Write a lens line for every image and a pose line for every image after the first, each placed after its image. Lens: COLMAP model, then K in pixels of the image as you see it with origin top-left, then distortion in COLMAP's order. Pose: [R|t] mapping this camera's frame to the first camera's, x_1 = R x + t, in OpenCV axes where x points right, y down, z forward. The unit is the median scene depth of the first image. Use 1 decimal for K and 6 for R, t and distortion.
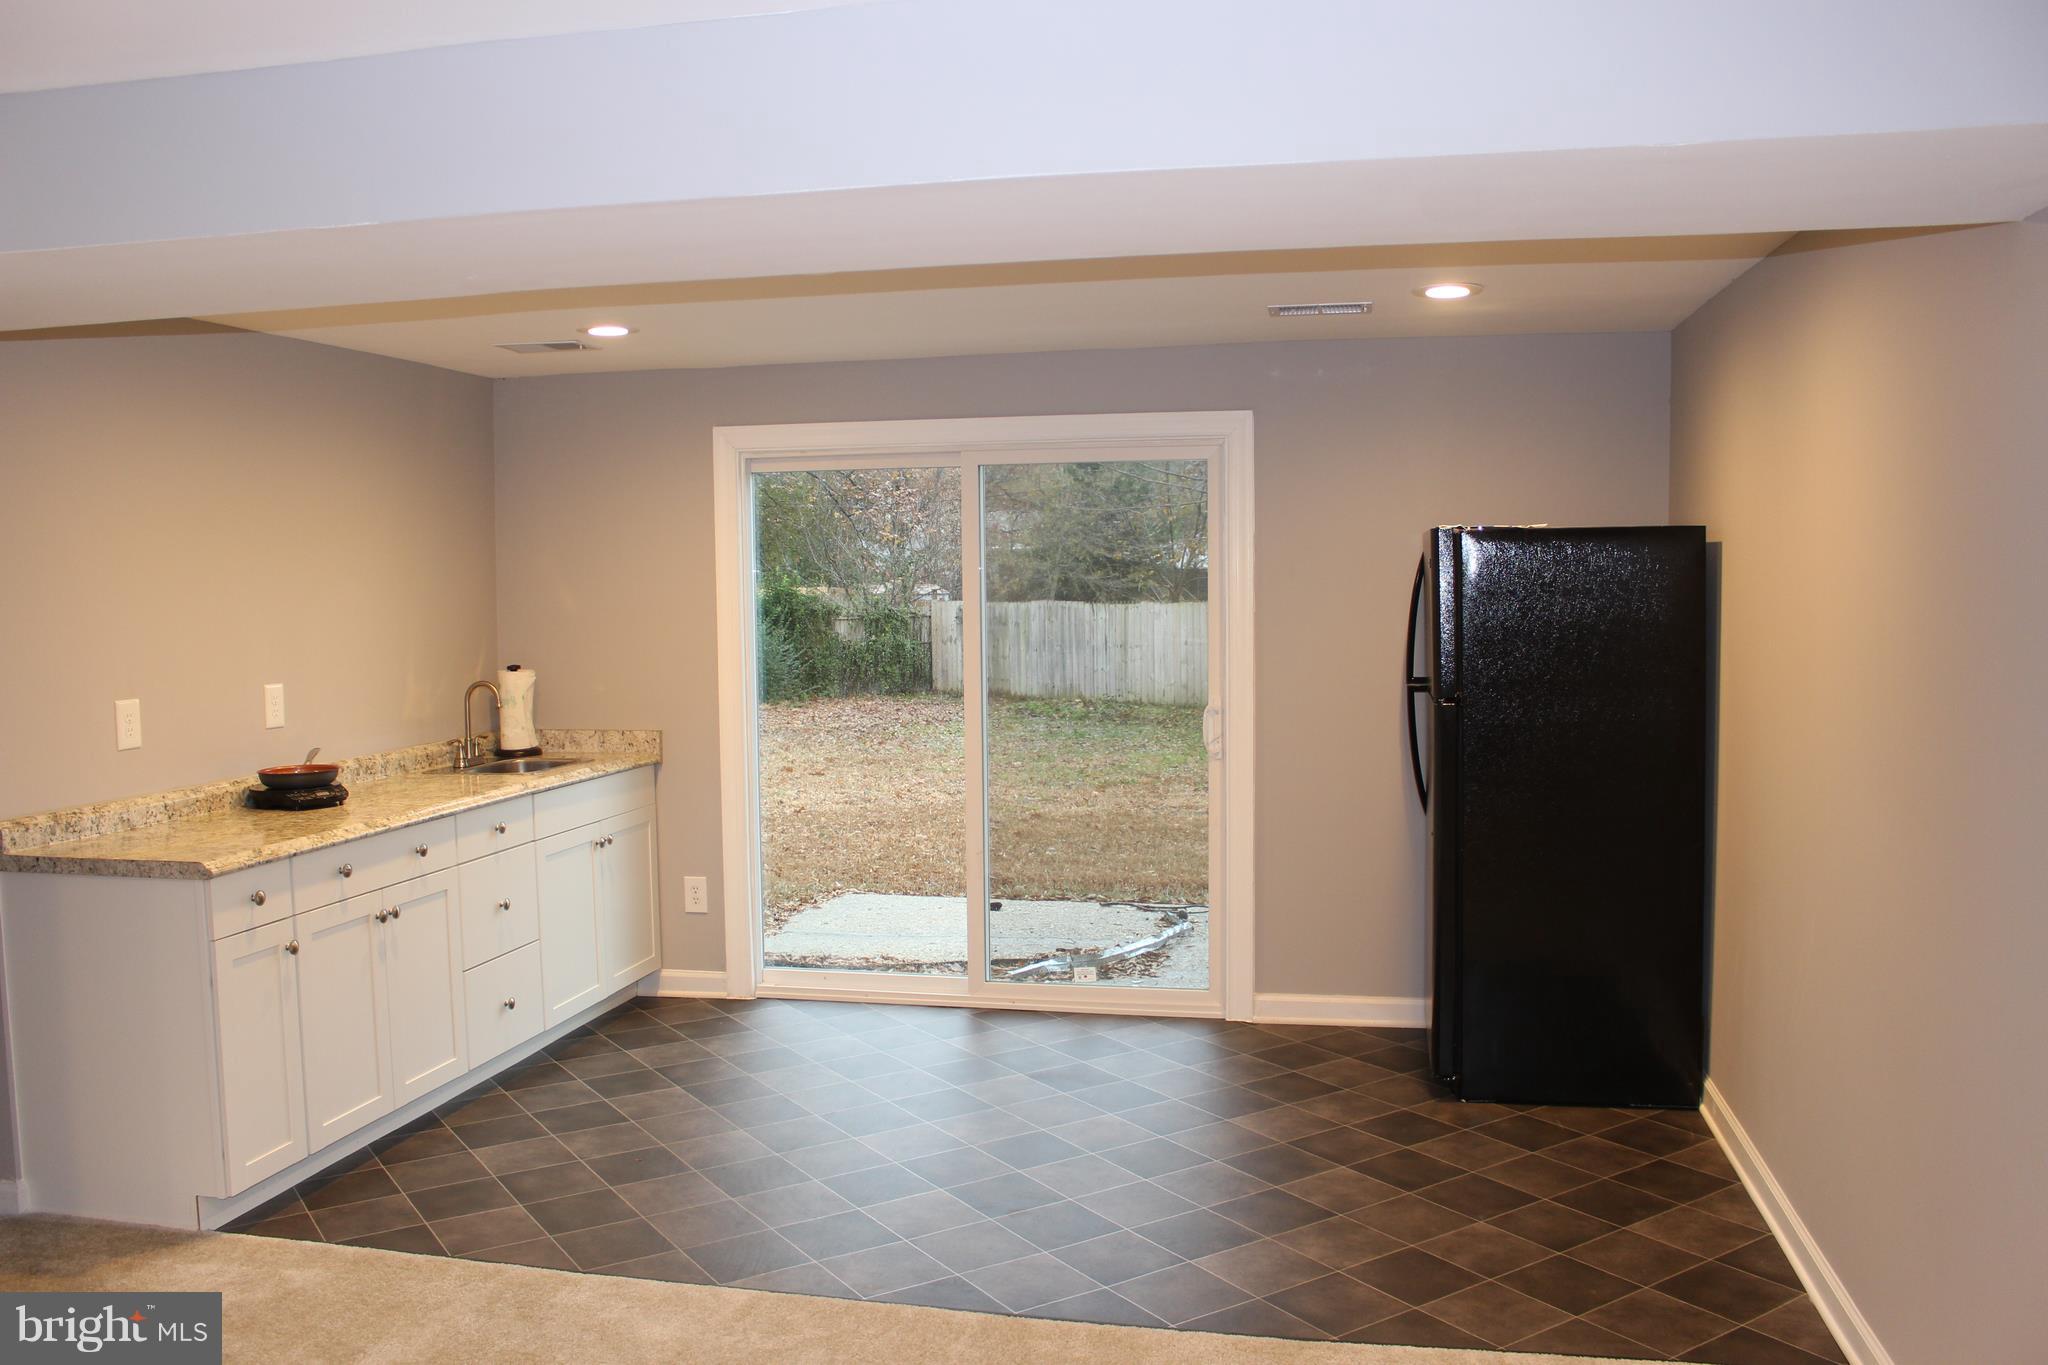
lens RADIAL K [[1695.7, 0, 1024.0], [0, 1695.7, 682.5], [0, 0, 1]] dist [-0.151290, 0.125380]
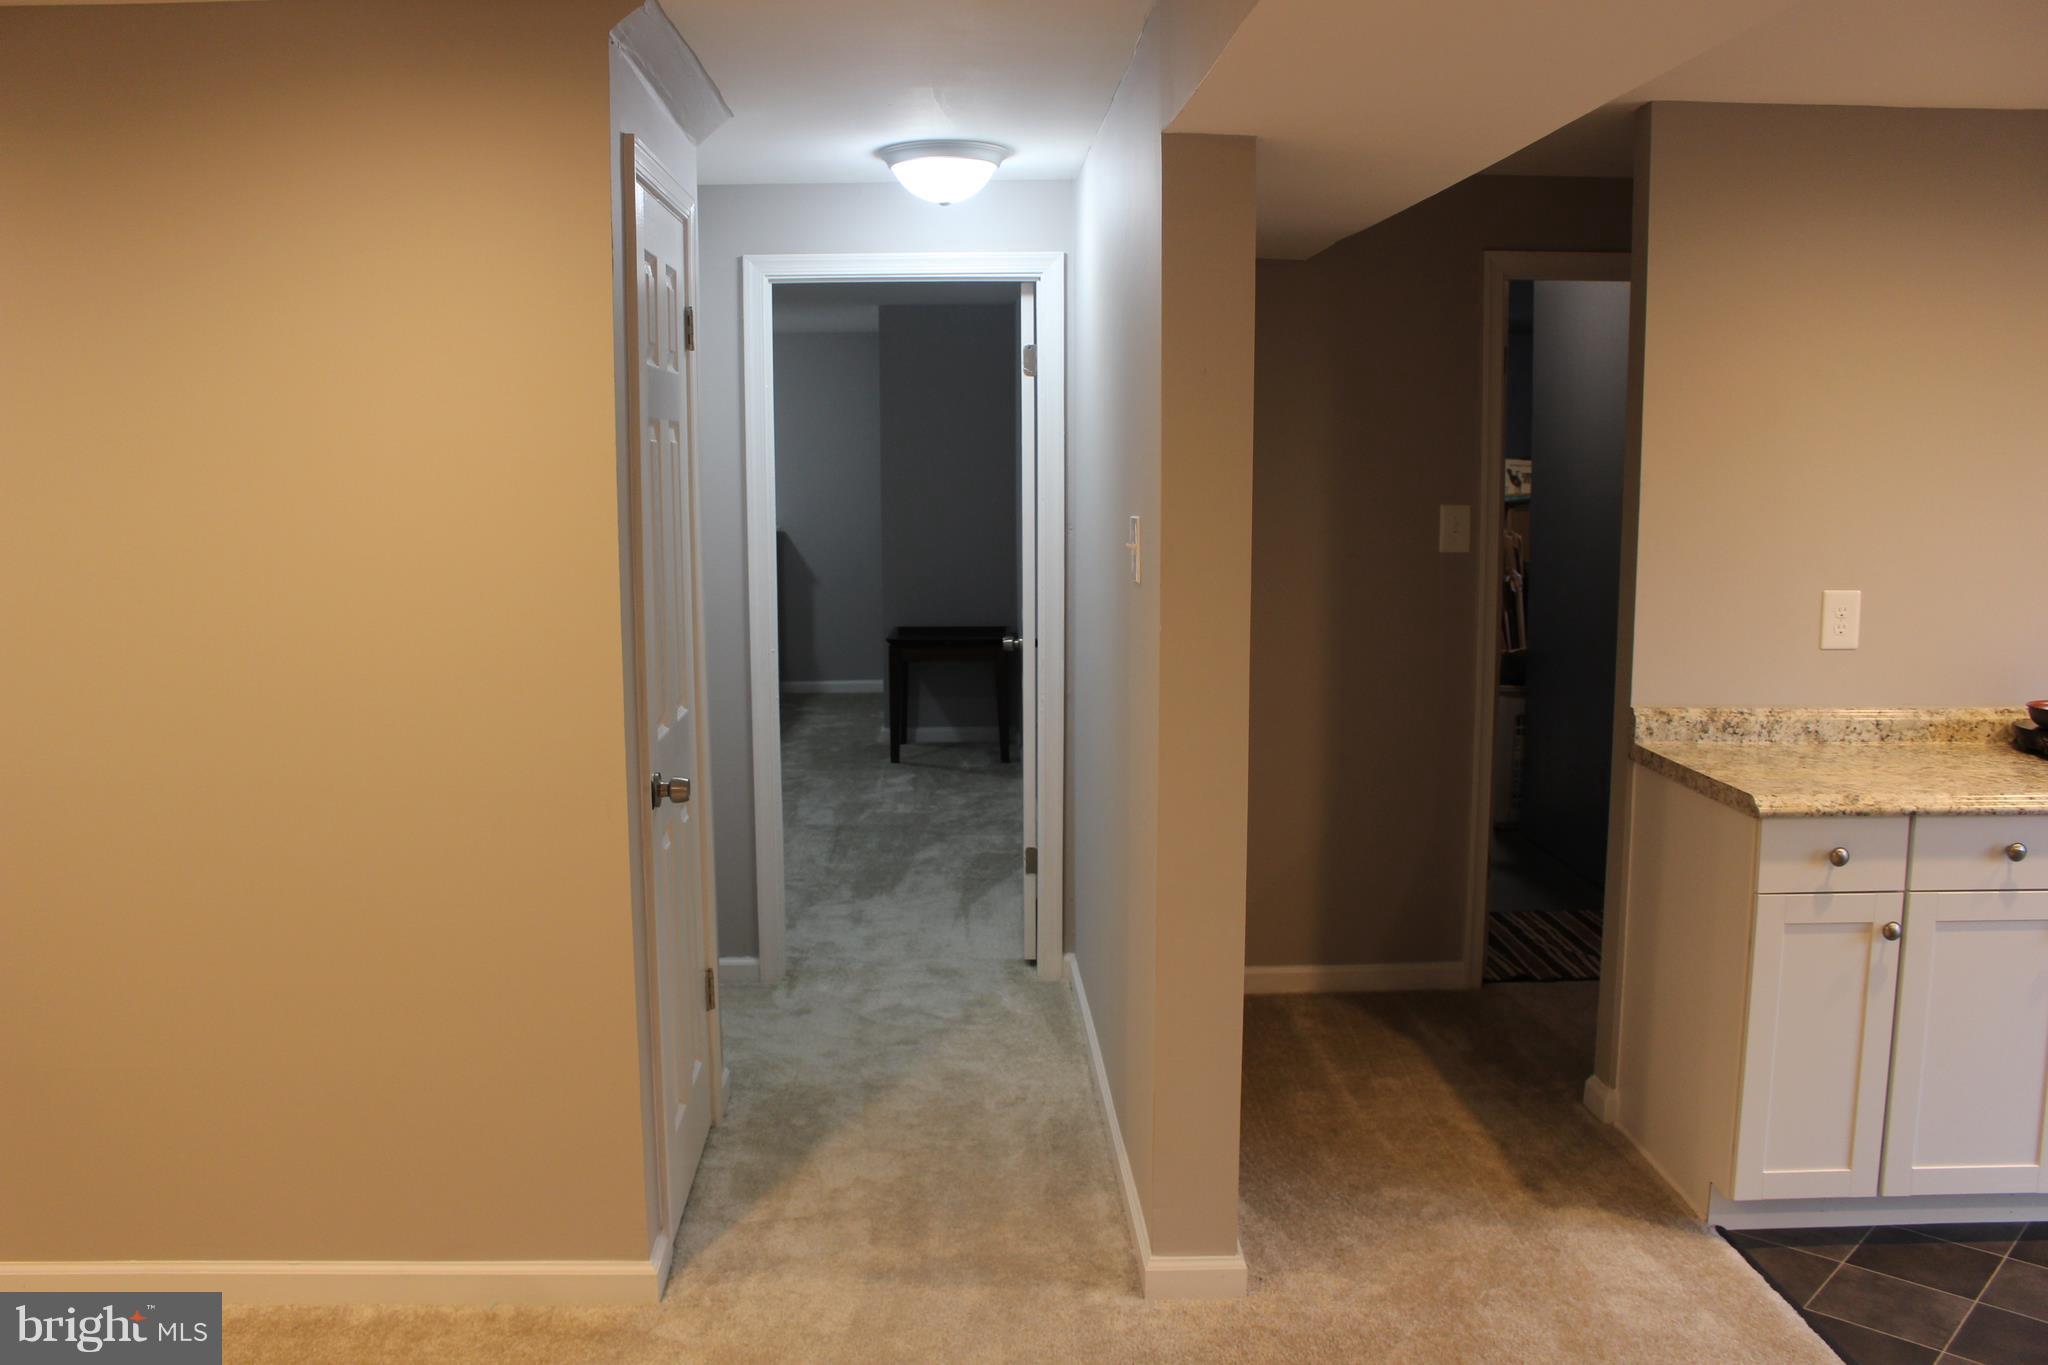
lens RADIAL K [[1695.7, 0, 1024.0], [0, 1695.7, 682.5], [0, 0, 1]] dist [-0.151290, 0.125380]
pose [[0.232216, 0.144818, -0.961823, 0.176581], [-0.066817, 0.988893, 0.132762, -0.027577], [0.970367, 0.033437, 0.239313, 0.415326]]
